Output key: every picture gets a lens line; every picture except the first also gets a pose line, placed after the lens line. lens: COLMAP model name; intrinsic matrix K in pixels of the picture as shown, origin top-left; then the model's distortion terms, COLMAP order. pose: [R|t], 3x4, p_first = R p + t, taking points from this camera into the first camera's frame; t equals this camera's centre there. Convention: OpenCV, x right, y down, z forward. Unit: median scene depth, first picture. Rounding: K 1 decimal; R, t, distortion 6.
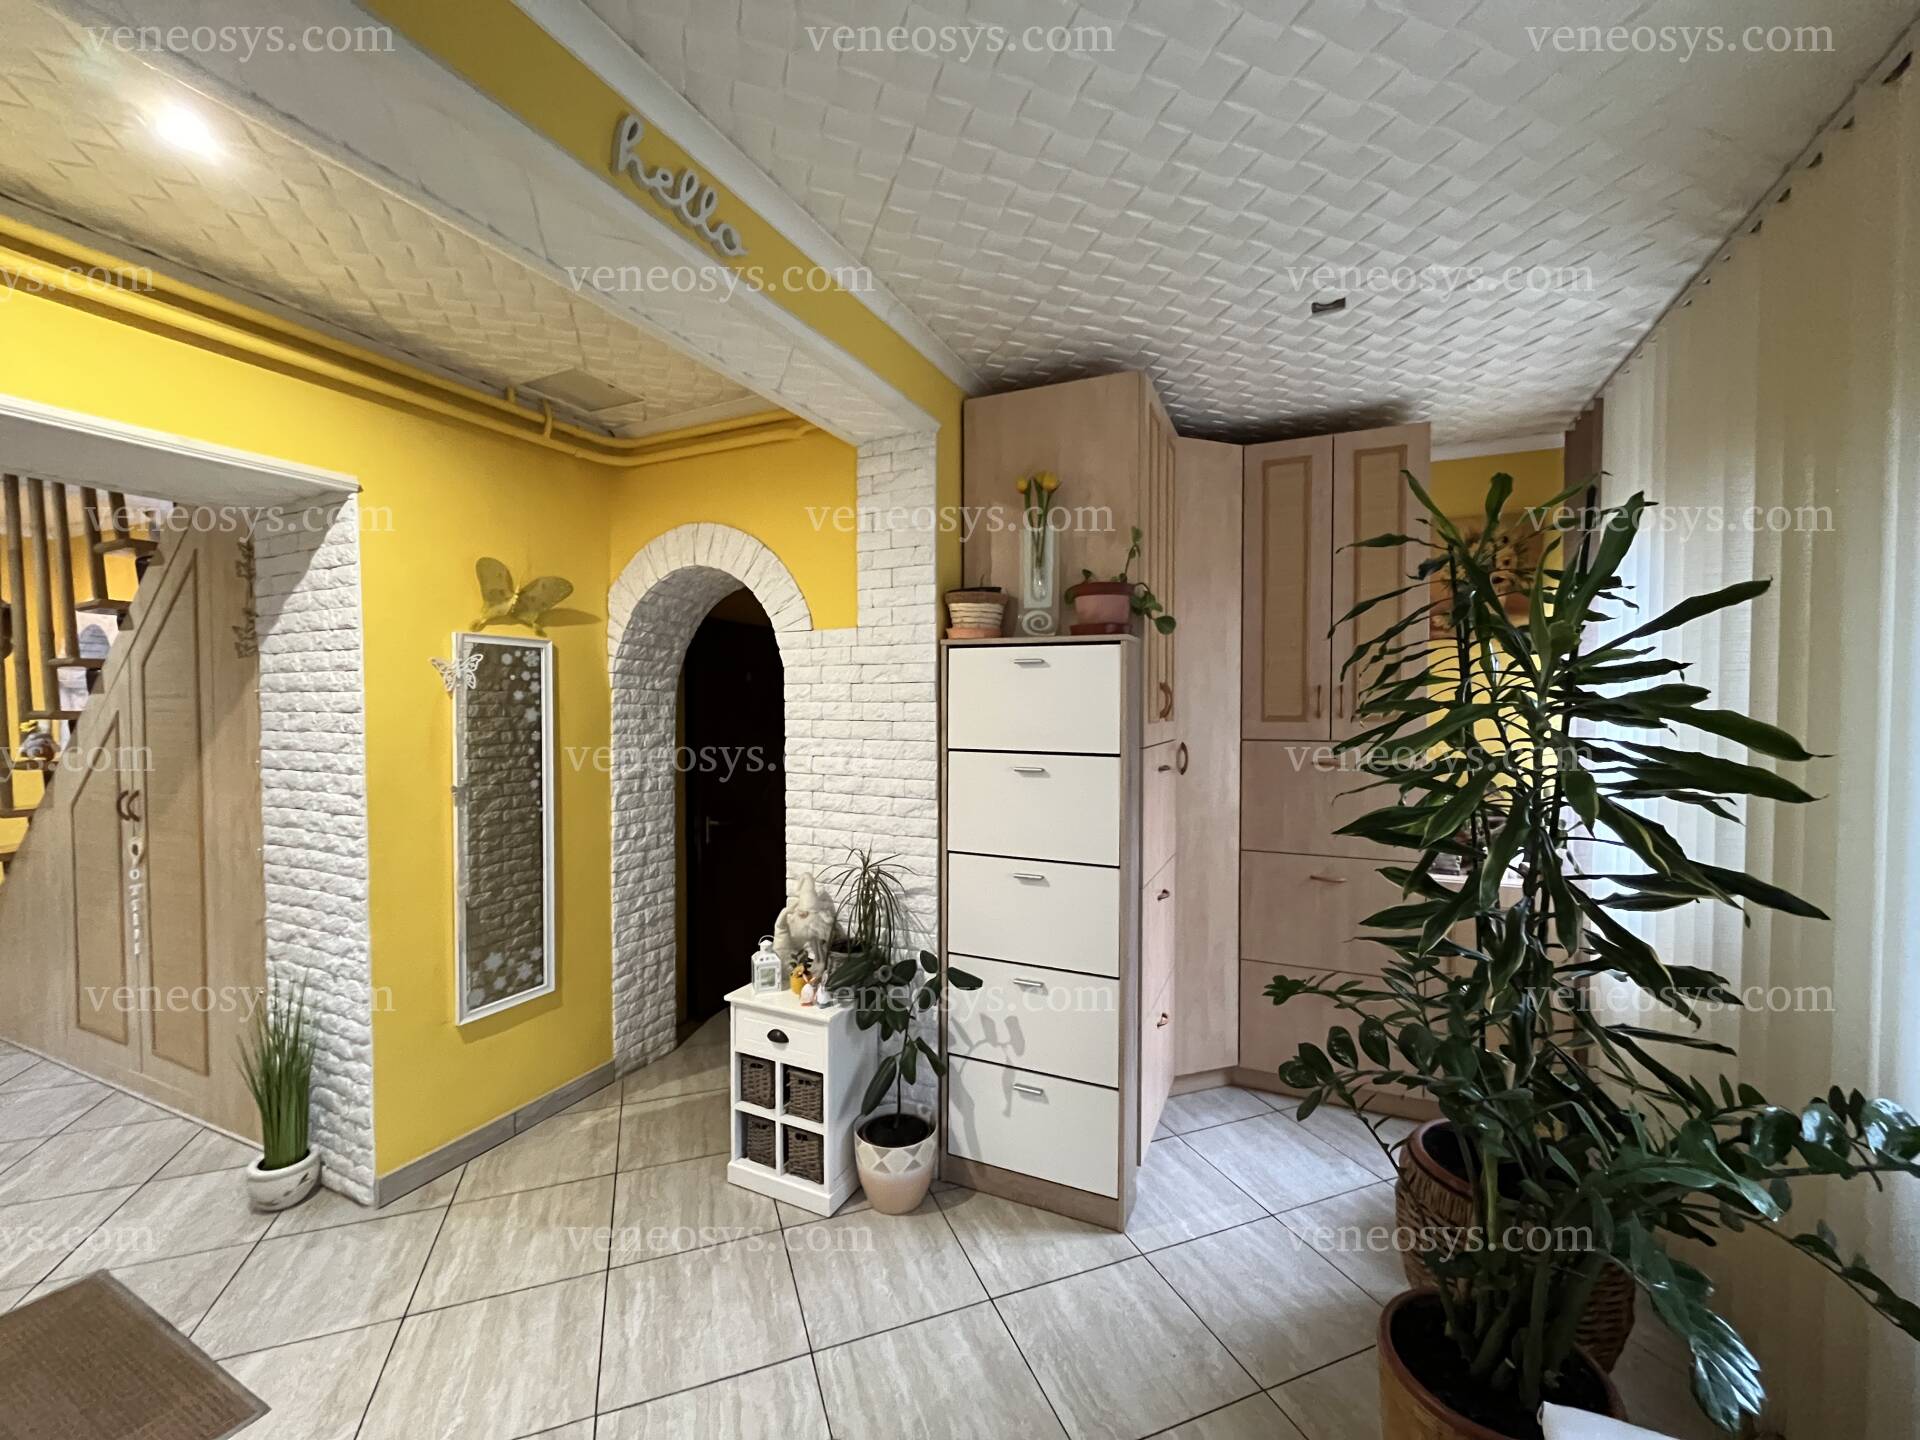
lens RADIAL K [[779.9, 0, 960.8], [0, 779.9, 718.8], [0, 0, 1]] dist [-0.002007, -0.000598]
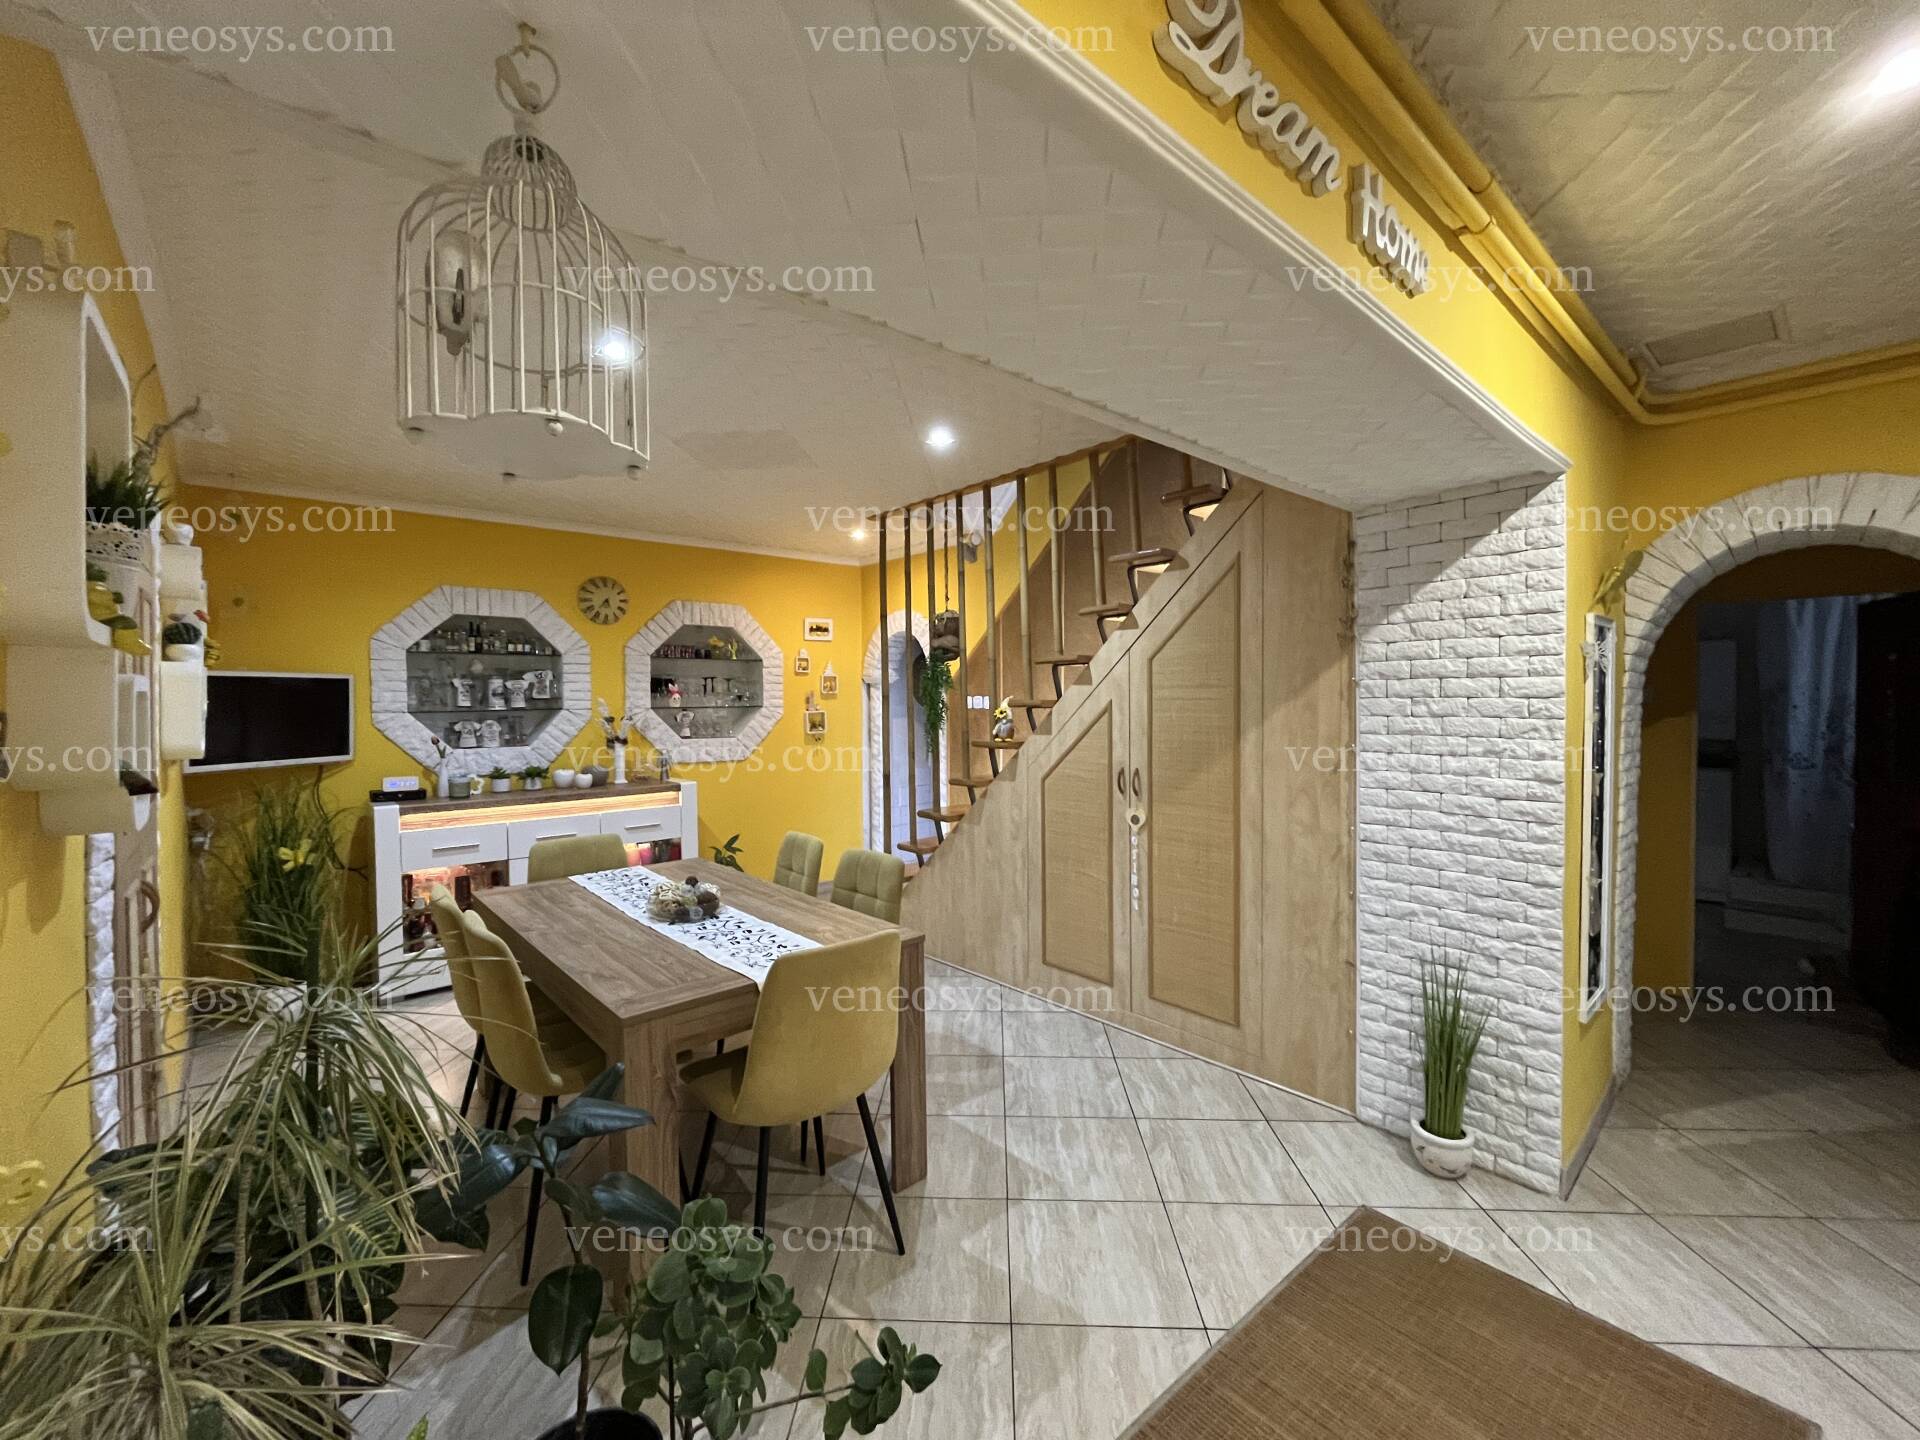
lens RADIAL K [[779.9, 0, 960.6], [0, 779.9, 717.3], [0, 0, 1]] dist [-0.002007, -0.000598]
pose [[0.915681, 0.001816, -0.401902, -0.867555], [0.001971, 0.999957, 0.009010, 0.005385], [0.401901, -0.009043, 0.915639, -0.168944]]
